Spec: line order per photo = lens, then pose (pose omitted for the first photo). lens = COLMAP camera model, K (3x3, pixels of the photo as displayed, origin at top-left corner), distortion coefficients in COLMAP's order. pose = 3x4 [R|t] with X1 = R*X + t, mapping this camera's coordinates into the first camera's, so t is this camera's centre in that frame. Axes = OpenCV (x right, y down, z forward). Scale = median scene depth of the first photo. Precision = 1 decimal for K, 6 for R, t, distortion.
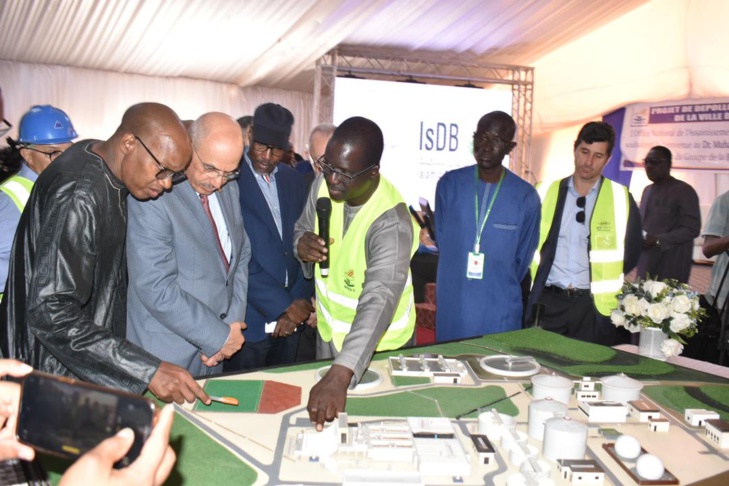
lens RADIAL K [[637.3, 0, 362.9], [0, 637.3, 235.5], [0, 0, 1]] dist [-0.096212, 0.025340]
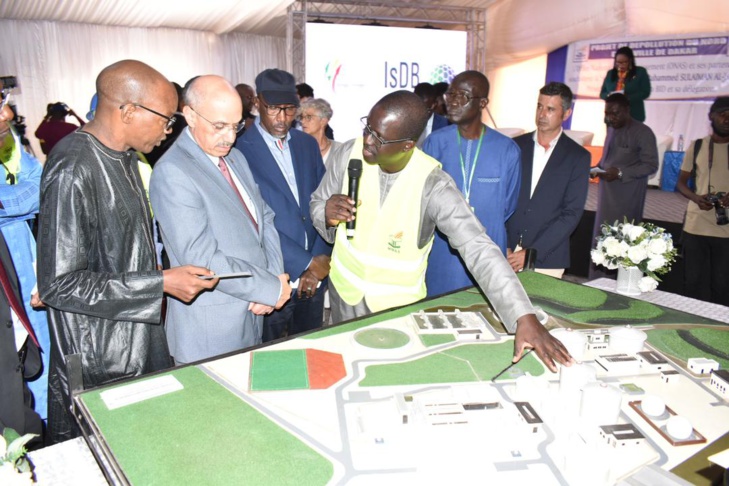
lens RADIAL K [[558.1, 0, 360.3], [0, 558.1, 236.2], [0, 0, 1]] dist [-0.099812, 0.017694]
pose [[0.997387, -0.044738, 0.056719, -0.078464], [0.036435, 0.989510, 0.139795, -0.064081], [-0.062378, -0.137363, 0.988555, 0.067321]]
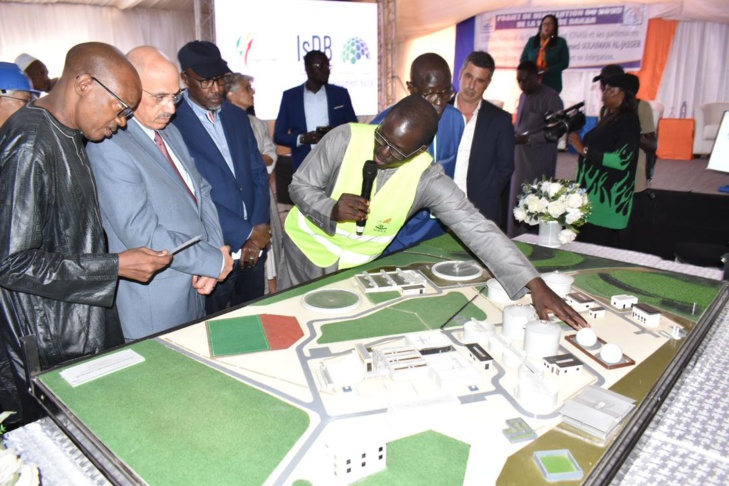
lens RADIAL K [[558.1, 0, 361.3], [0, 558.1, 238.6], [0, 0, 1]] dist [-0.099812, 0.017694]
pose [[0.973334, -0.107923, 0.202421, -0.119778], [0.068262, 0.978708, 0.193574, -0.053734], [-0.219002, -0.174594, 0.959977, 0.045477]]
